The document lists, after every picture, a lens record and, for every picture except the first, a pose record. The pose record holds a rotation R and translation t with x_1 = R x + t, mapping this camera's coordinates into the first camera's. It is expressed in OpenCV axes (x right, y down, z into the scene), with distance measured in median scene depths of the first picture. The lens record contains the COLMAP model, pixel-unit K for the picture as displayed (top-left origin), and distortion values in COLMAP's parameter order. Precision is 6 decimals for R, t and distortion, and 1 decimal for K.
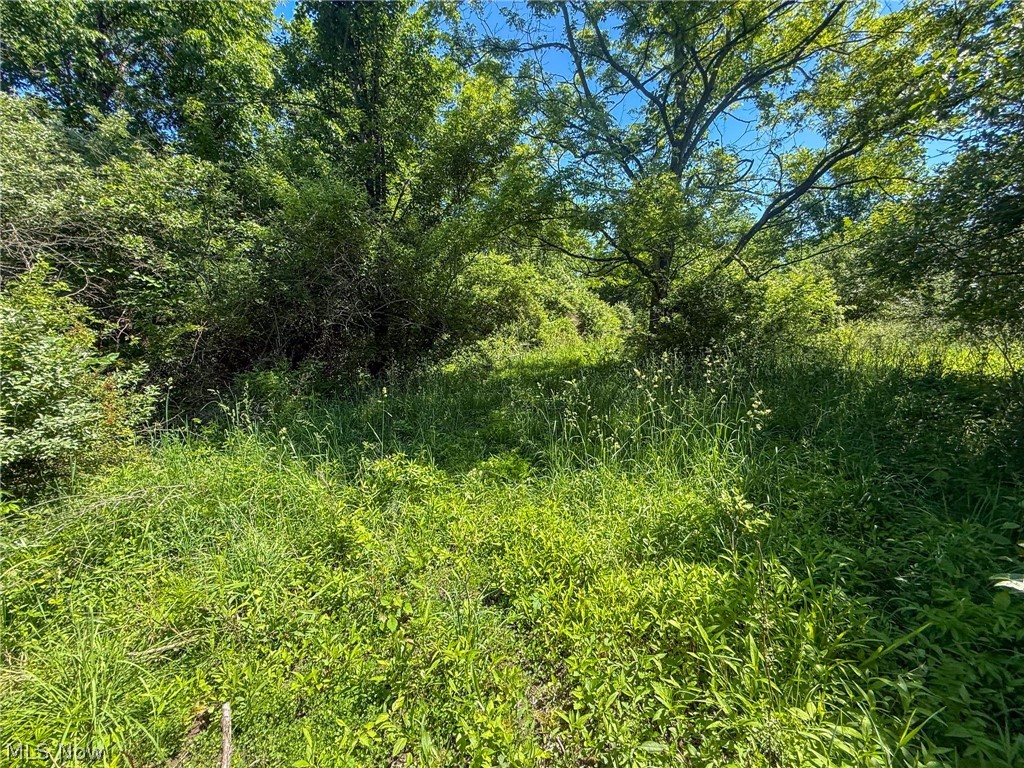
lens RADIAL K [[408.0, 0, 510.2], [0, 408.0, 385.2], [0, 0, 1]] dist [-0.001392, 0.000578]
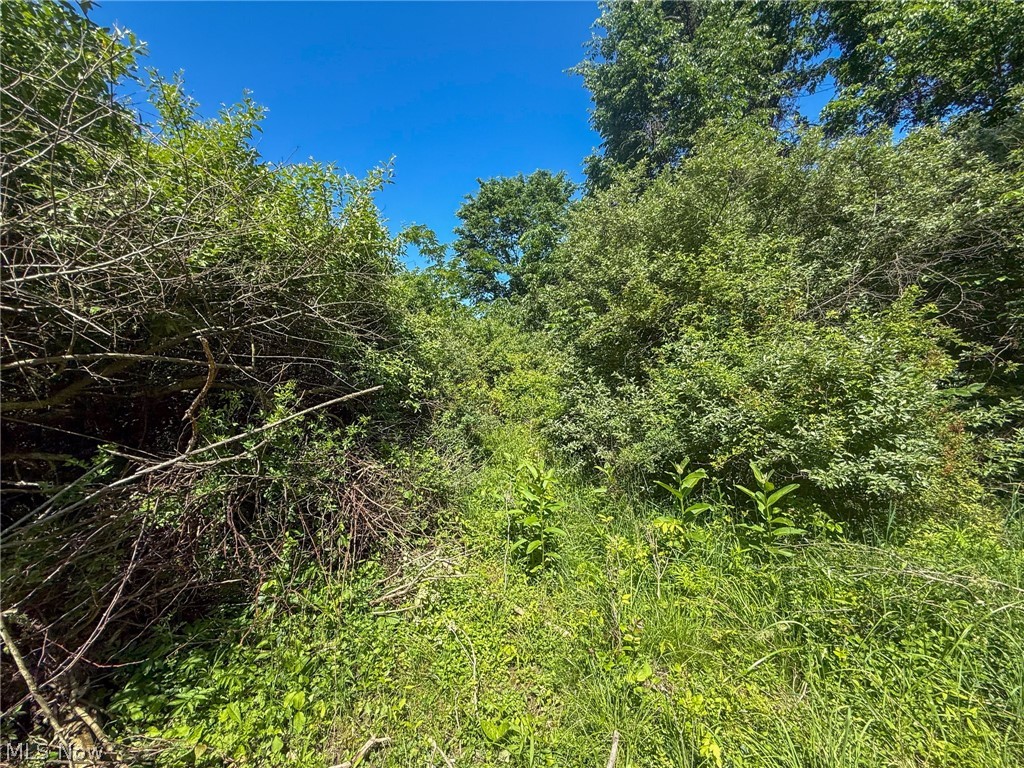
lens RADIAL K [[408.0, 0, 511.0], [0, 408.0, 383.9], [0, 0, 1]] dist [-0.001392, 0.000578]
pose [[-0.081902, 0.066307, -0.994432, -0.112836], [-0.101249, 0.992069, 0.074489, -0.056076], [0.991484, 0.106786, -0.074539, 0.177426]]
